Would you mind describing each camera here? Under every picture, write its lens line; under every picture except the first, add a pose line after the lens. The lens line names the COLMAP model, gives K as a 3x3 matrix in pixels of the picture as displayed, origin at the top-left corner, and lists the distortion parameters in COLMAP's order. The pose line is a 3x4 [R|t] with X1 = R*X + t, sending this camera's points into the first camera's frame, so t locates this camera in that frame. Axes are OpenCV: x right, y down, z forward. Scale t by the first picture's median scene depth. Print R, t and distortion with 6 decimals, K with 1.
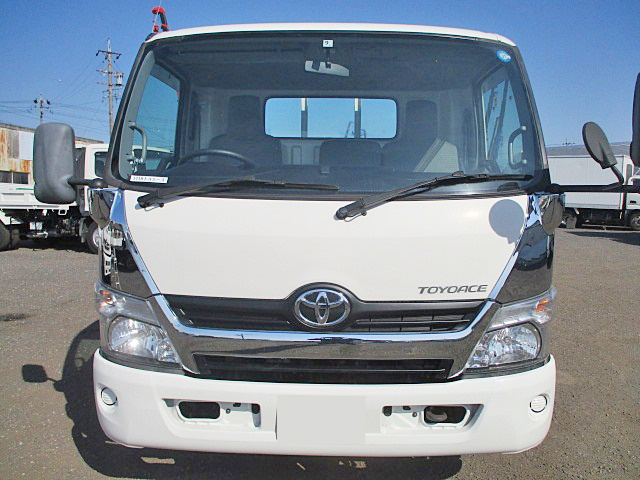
lens RADIAL K [[585.1, 0, 320.0], [0, 585.1, 240.0], [0, 0, 1]] dist [0.003310, 0.003004]
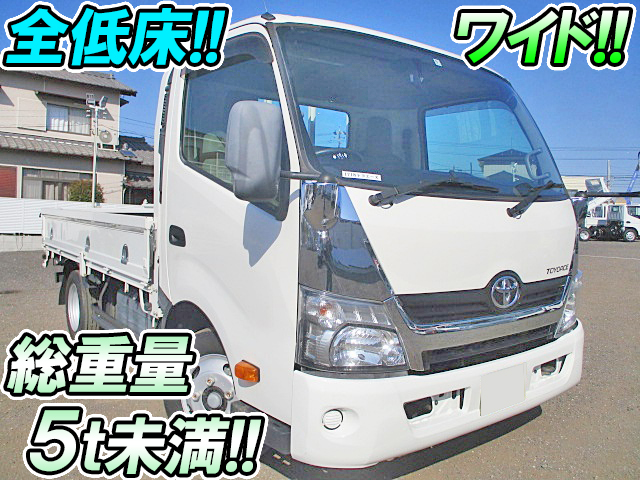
lens RADIAL K [[585.1, 0, 320.0], [0, 585.1, 240.0], [0, 0, 1]] dist [0.003310, 0.003004]
pose [[0.737989, -0.028814, 0.674197, -1.009638], [0.045718, 0.998927, -0.007352, 0.002817], [-0.673262, 0.036249, 0.738515, 0.366399]]
